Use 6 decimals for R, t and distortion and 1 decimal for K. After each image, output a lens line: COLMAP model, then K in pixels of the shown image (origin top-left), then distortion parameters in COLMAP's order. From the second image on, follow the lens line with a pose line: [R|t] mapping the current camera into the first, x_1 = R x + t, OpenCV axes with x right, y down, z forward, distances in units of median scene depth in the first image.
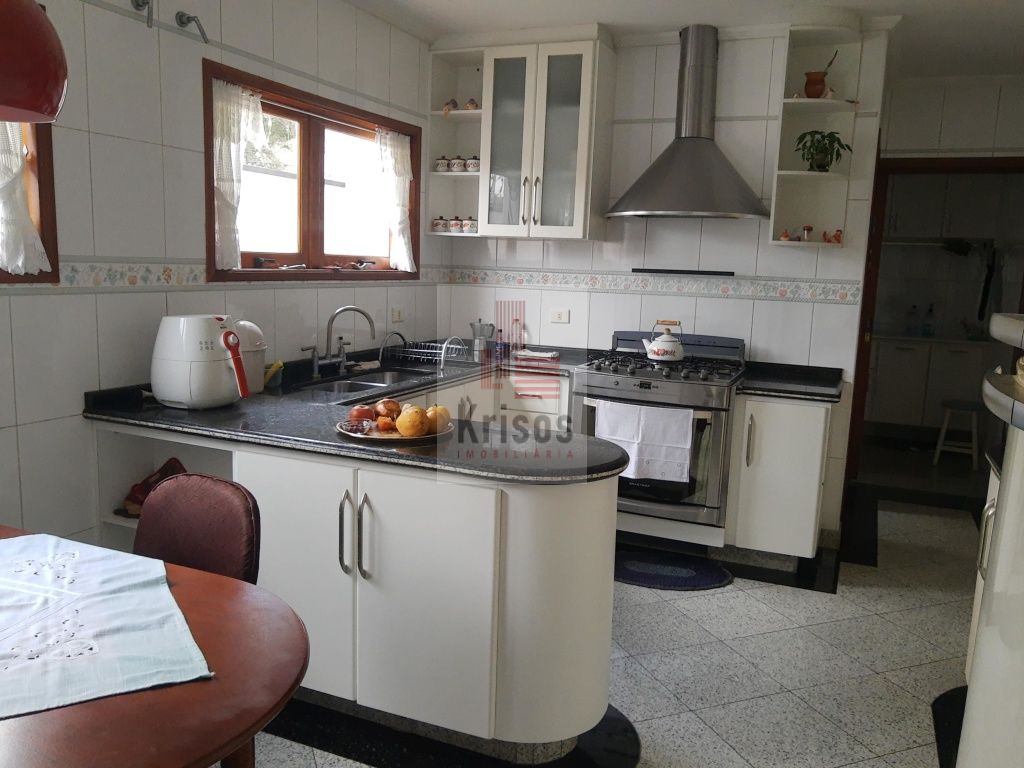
lens RADIAL K [[804.3, 0, 512.4], [0, 804.3, 383.8], [0, 0, 1]] dist [-0.005321, 0.028847]
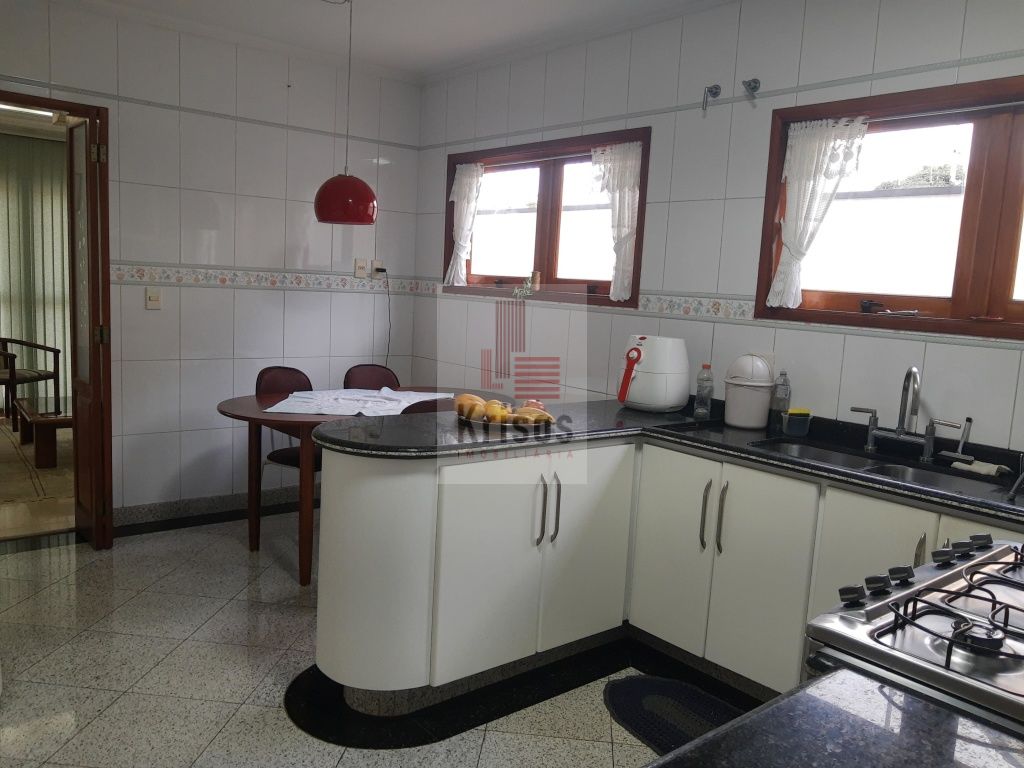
lens RADIAL K [[804.3, 0, 512.5], [0, 804.3, 385.6], [0, 0, 1]] dist [-0.005321, 0.028847]
pose [[-0.458388, 0.056095, -0.886980, 0.776192], [-0.200519, 0.965746, 0.164704, -0.163388], [0.865836, 0.253355, -0.431438, 1.304371]]
